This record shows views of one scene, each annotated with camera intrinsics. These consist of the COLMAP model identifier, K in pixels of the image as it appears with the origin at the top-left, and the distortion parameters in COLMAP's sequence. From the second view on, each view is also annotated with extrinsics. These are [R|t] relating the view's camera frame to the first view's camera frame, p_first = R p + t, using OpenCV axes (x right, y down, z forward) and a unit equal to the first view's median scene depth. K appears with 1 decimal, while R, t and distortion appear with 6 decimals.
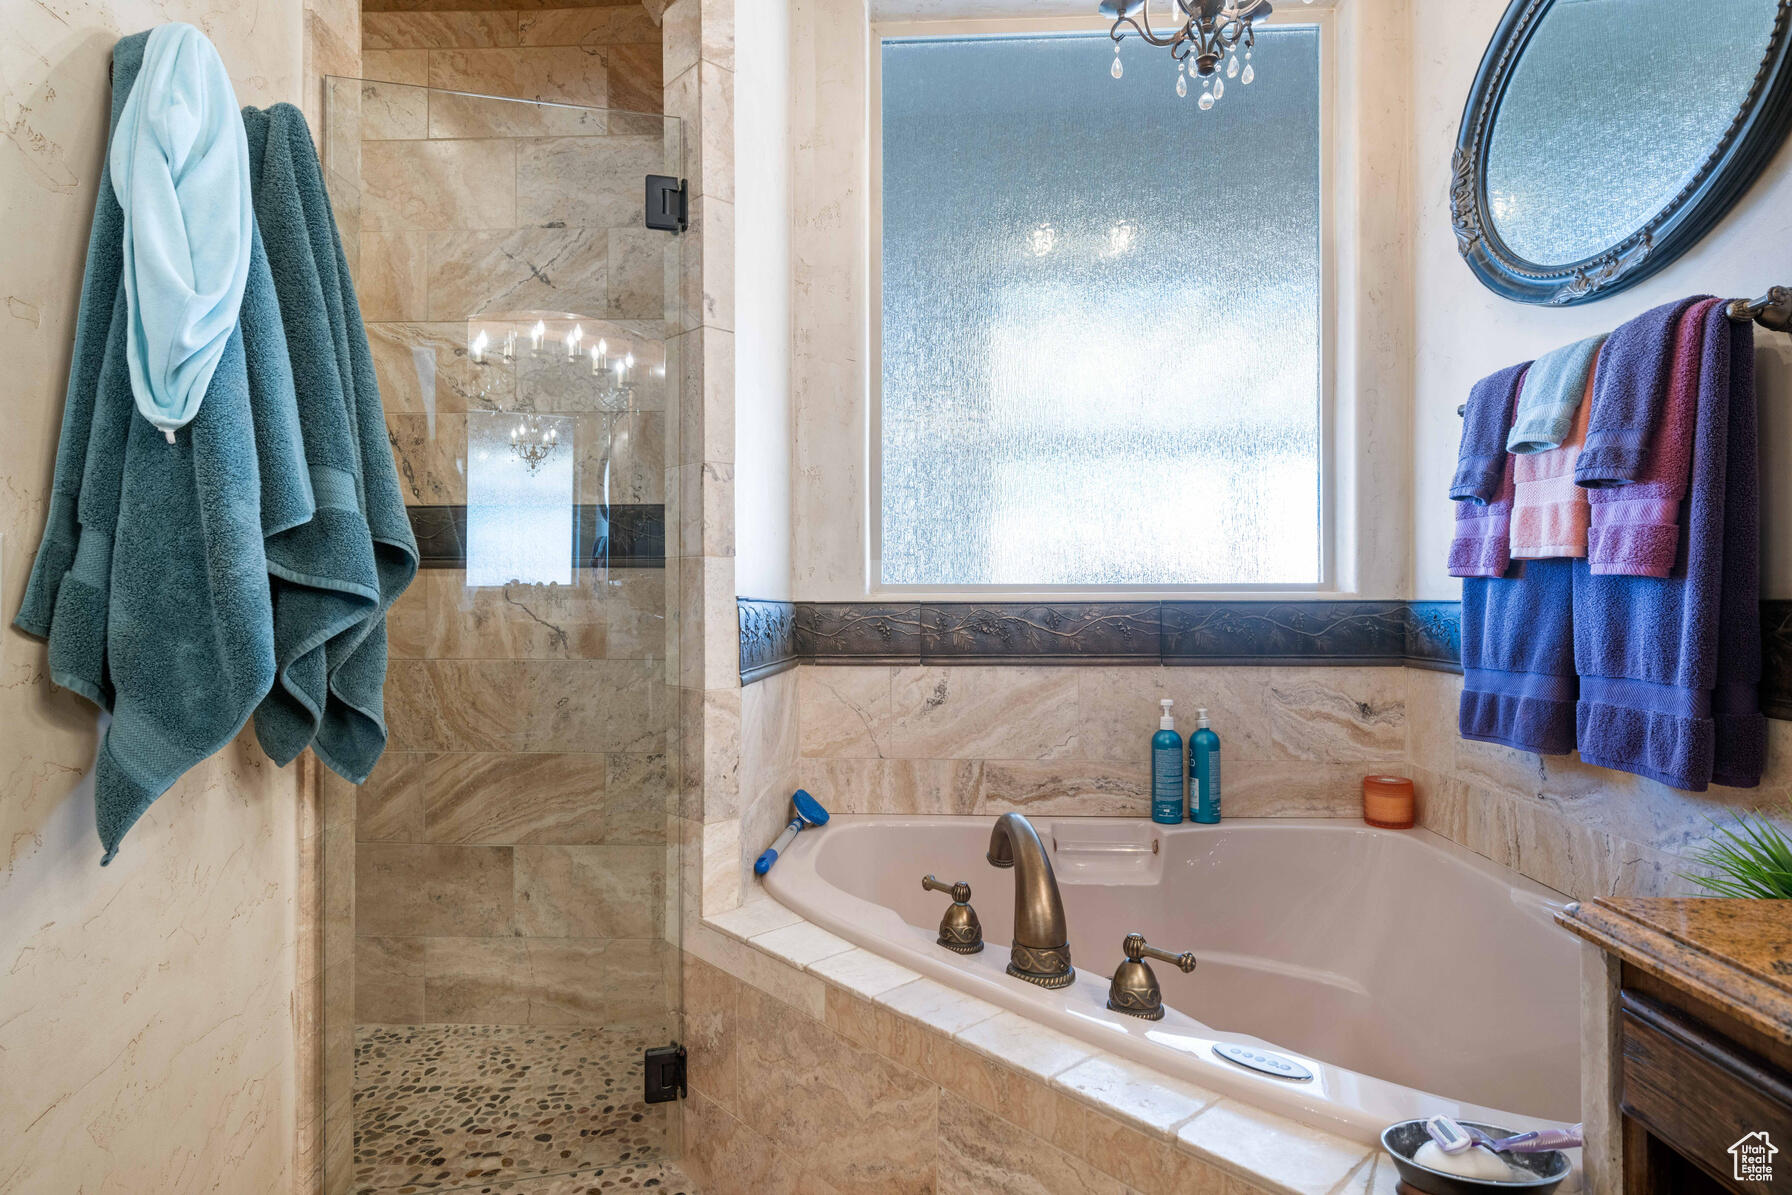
lens RADIAL K [[954.2, 0, 896.4], [0, 954.2, 594.8], [0, 0, 1]] dist [-0.000399, -0.000036]
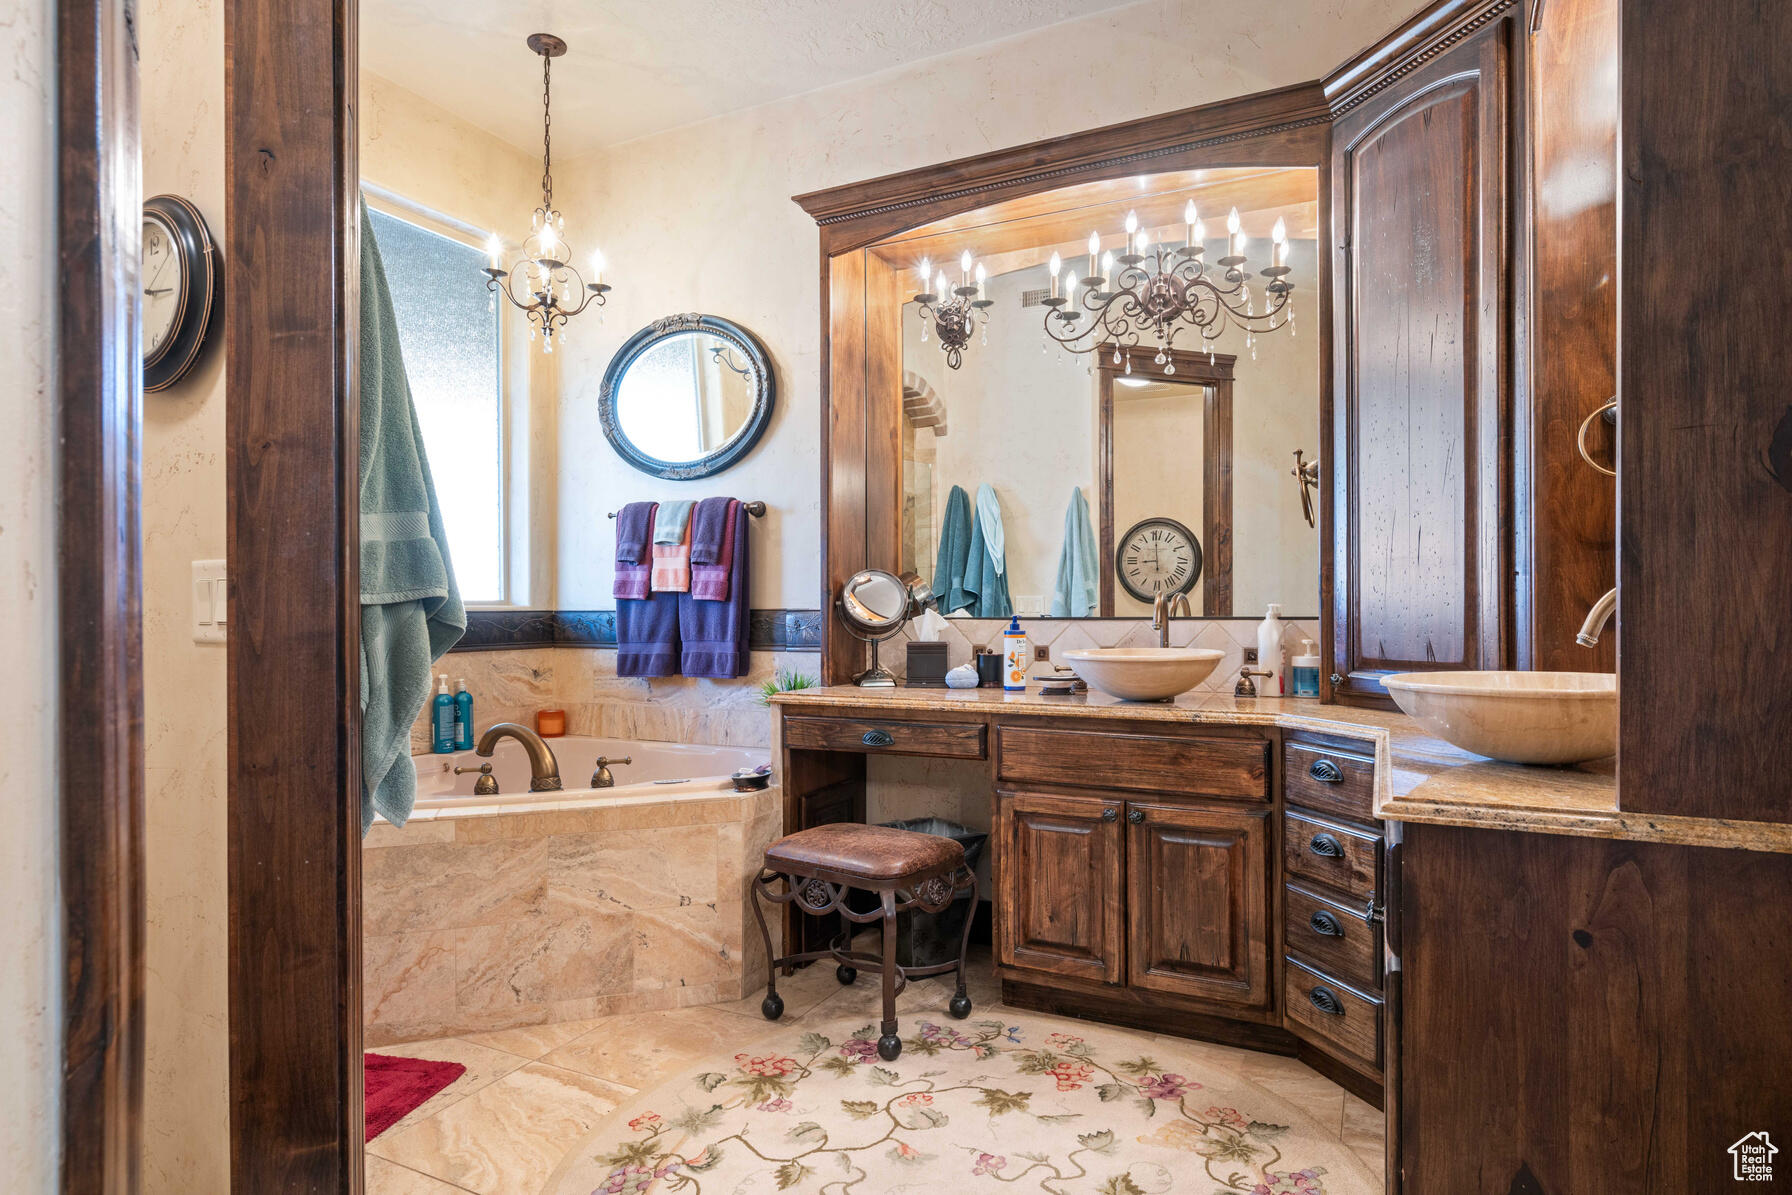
lens RADIAL K [[954.2, 0, 897.5], [0, 954.2, 603.8], [0, 0, 1]] dist [-0.000399, -0.000036]
pose [[0.400733, 0.004918, 0.916182, -1.215062], [-0.000452, 0.999987, -0.005170, 0.002834], [-0.916195, 0.001657, 0.400729, -0.435812]]
